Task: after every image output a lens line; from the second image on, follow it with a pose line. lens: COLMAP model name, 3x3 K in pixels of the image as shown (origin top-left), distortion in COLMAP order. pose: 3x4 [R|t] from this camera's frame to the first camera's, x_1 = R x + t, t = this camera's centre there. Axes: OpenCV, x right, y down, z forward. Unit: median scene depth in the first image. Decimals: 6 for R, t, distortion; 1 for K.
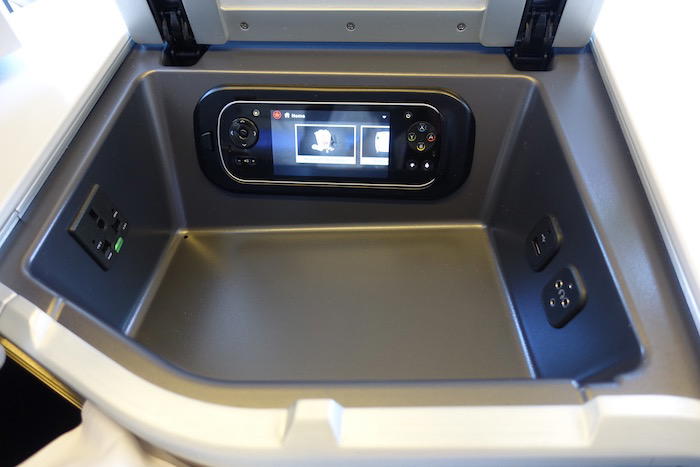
lens RADIAL K [[476.9, 0, 350.0], [0, 476.9, 233.5], [0, 0, 1]] dist [-0.001370, 0.004418]
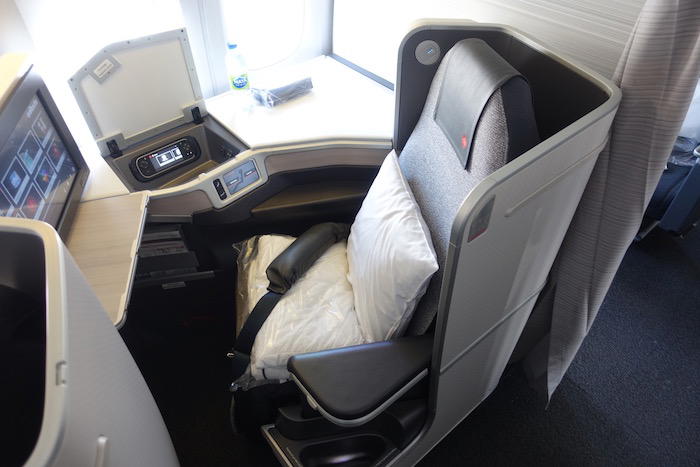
lens RADIAL K [[476.9, 0, 350.0], [0, 476.9, 233.5], [0, 0, 1]] dist [-0.001370, 0.004418]
pose [[0.701450, -0.482806, 0.524277, -1.366462], [0.558713, 0.829205, 0.016090, 1.132698], [-0.442501, 0.281634, 0.851396, -2.900351]]
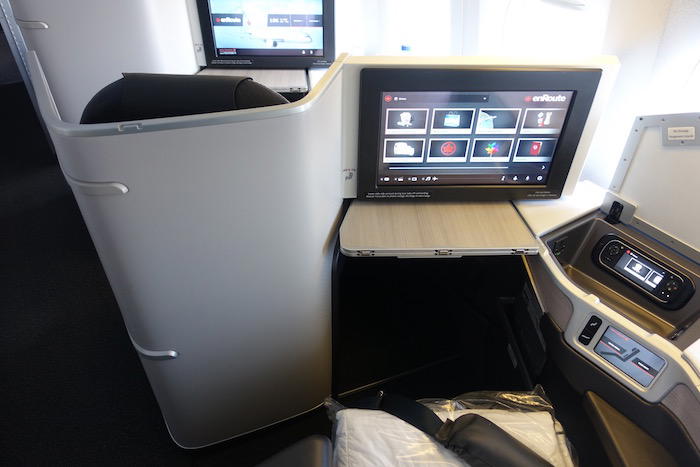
lens RADIAL K [[476.9, 0, 350.0], [0, 476.9, 233.5], [0, 0, 1]] dist [-0.001370, 0.004418]
pose [[0.622562, 0.535415, -0.570743, 0.398280], [-0.650250, 0.759713, 0.003400, 0.775233], [0.435422, 0.369008, 0.821122, -2.218779]]
